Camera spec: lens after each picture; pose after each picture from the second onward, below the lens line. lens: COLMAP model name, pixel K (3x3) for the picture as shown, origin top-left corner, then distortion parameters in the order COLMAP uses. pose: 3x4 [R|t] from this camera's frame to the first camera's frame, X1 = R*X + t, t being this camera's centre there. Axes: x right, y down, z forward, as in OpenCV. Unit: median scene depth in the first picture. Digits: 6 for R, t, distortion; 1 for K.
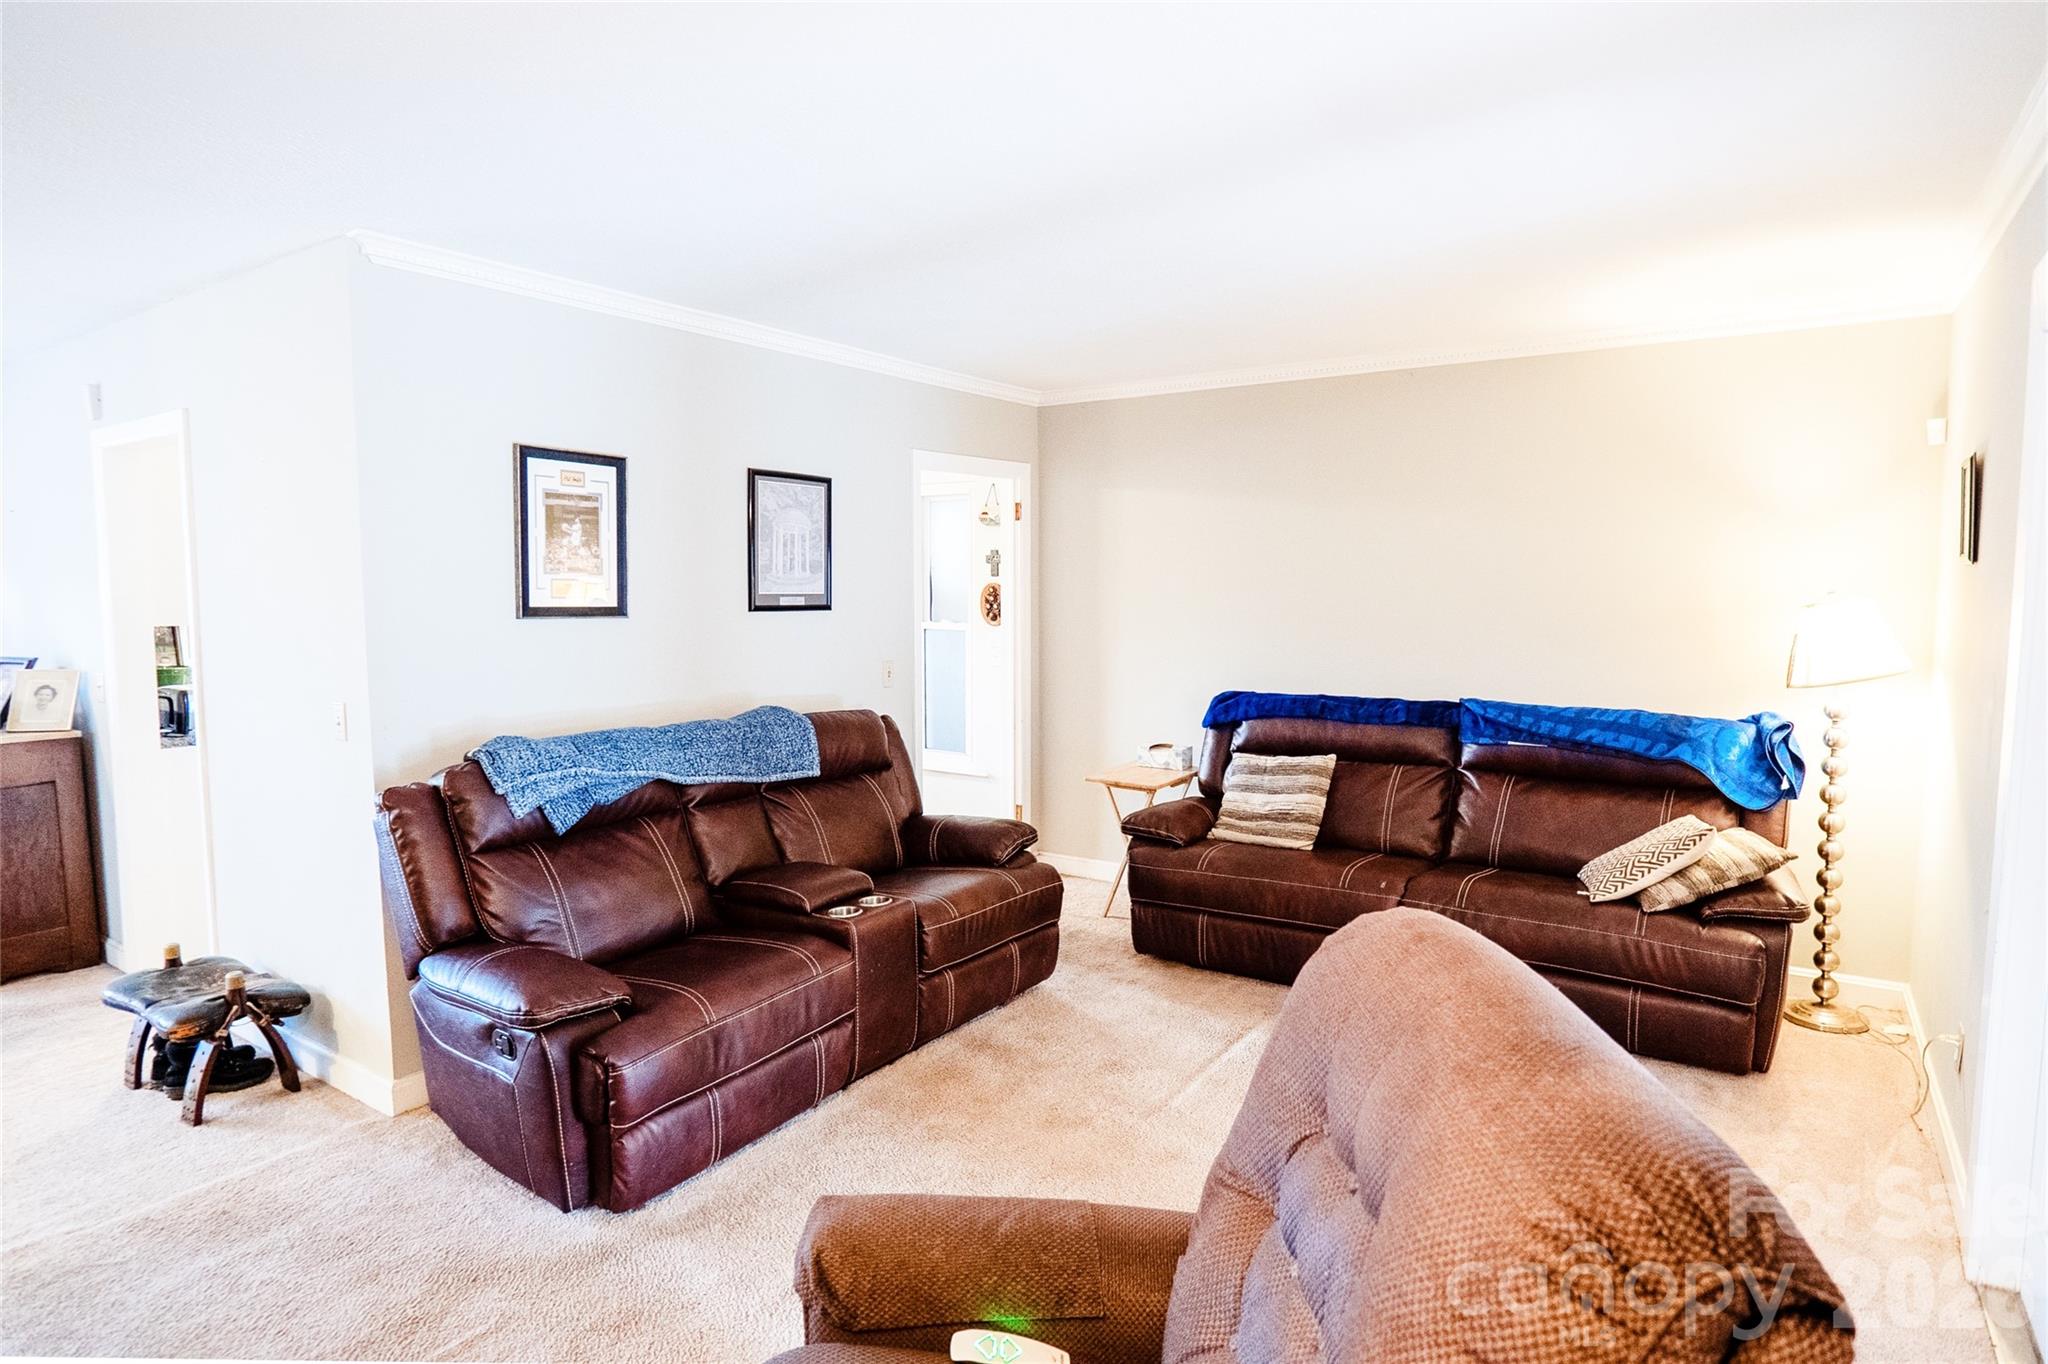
lens RADIAL K [[1119.2, 0, 1025.9], [0, 1119.2, 684.5], [0, 0, 1]] dist [-0.005434, -0.000271]
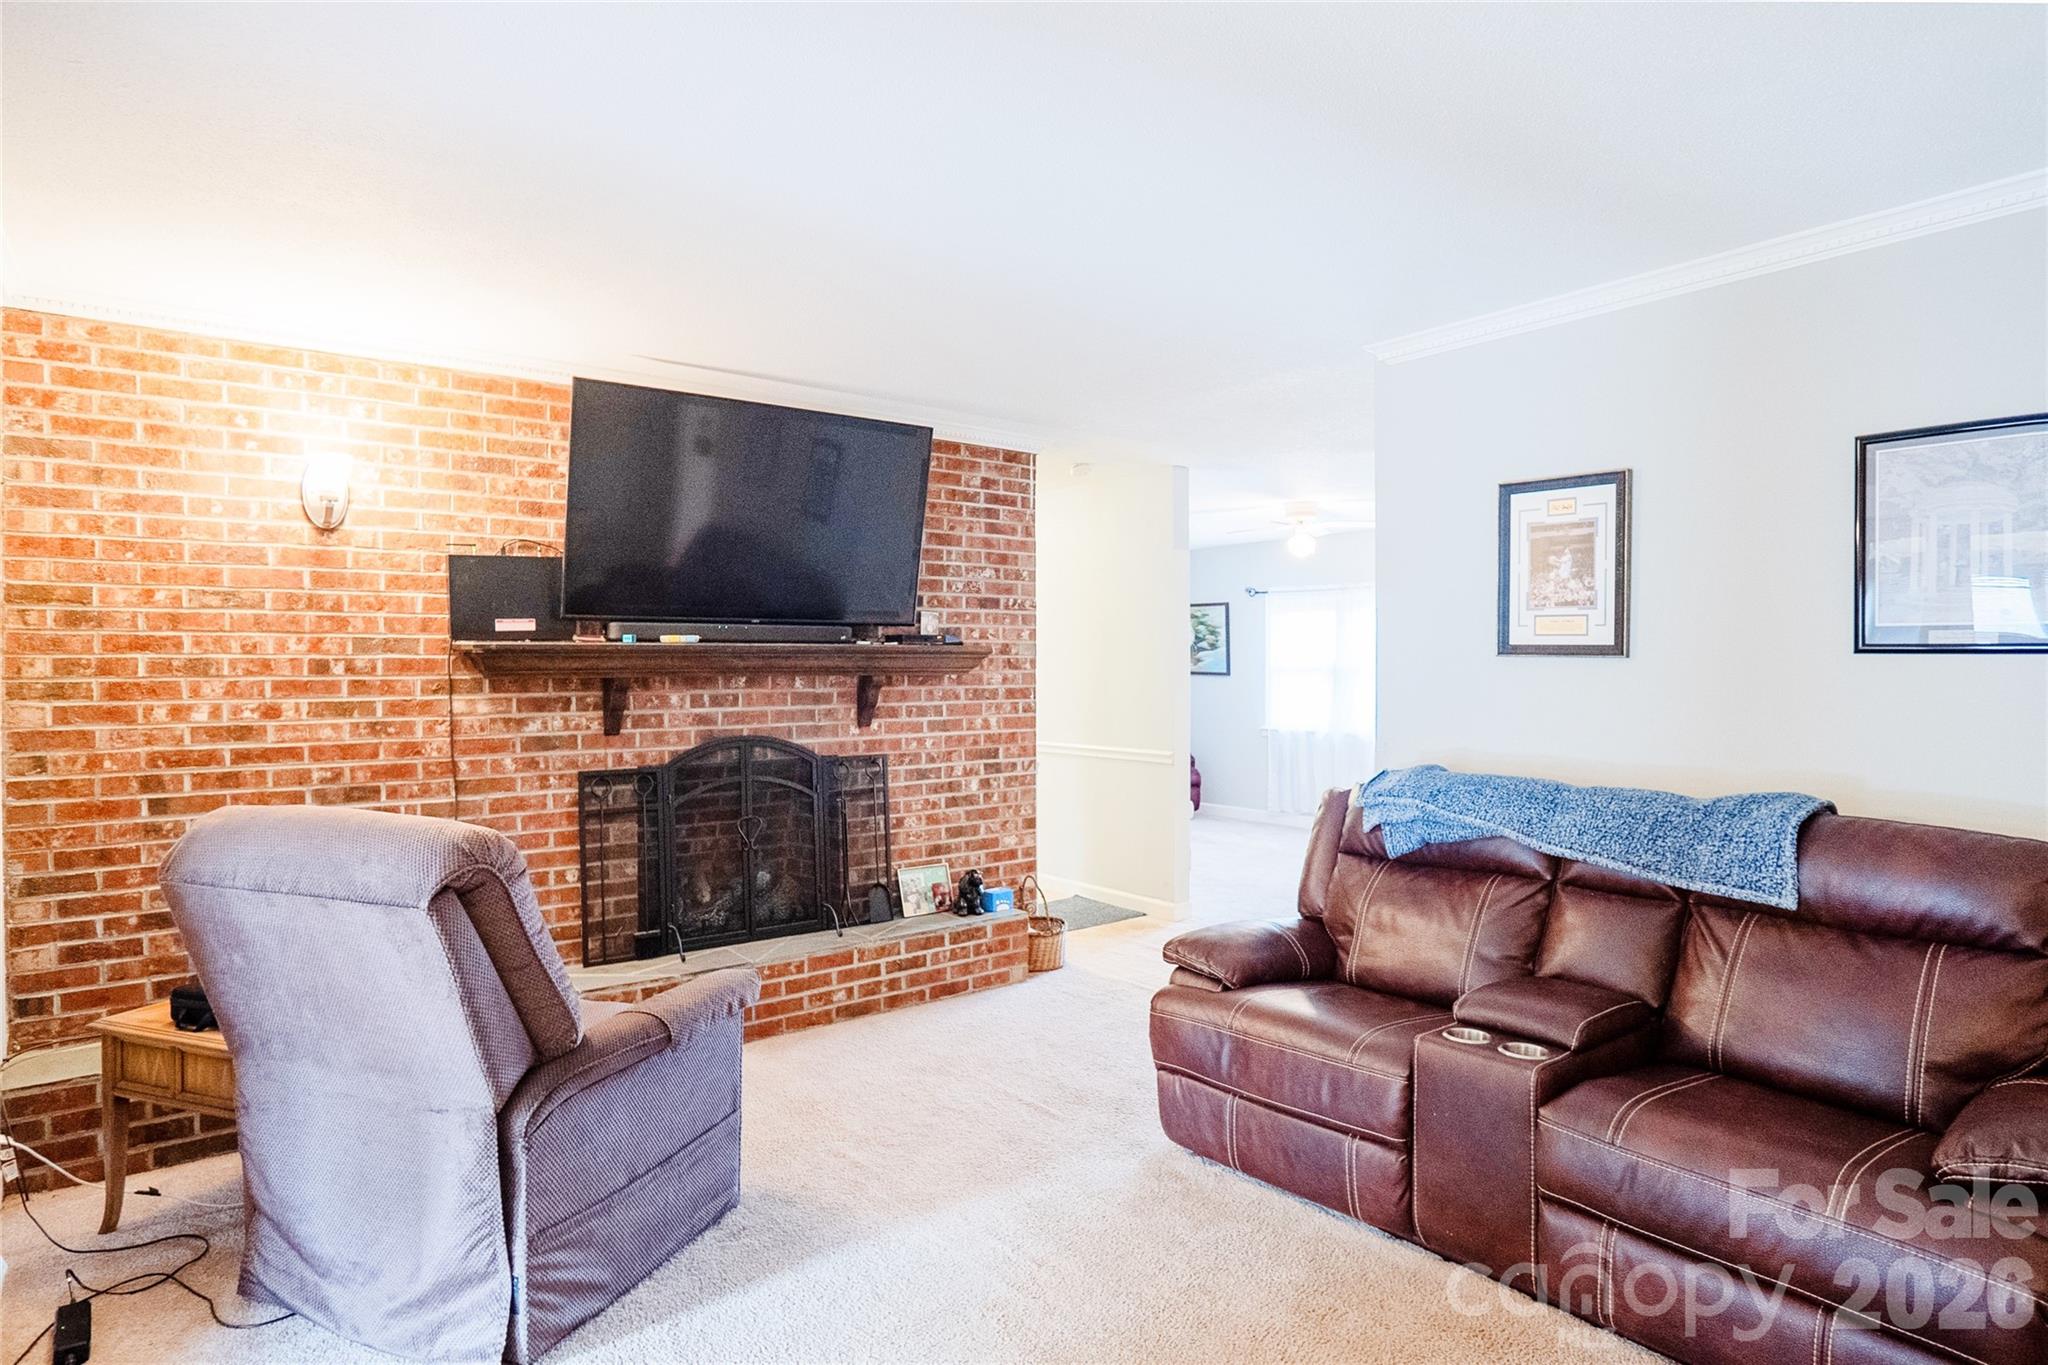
lens RADIAL K [[1119.2, 0, 1026.4], [0, 1119.2, 671.7], [0, 0, 1]] dist [-0.005434, -0.000271]
pose [[-0.291391, 0.009345, -0.956558, 0.612475], [-0.084581, 0.995784, 0.035494, -0.043057], [0.952857, 0.091249, -0.289372, 0.855785]]
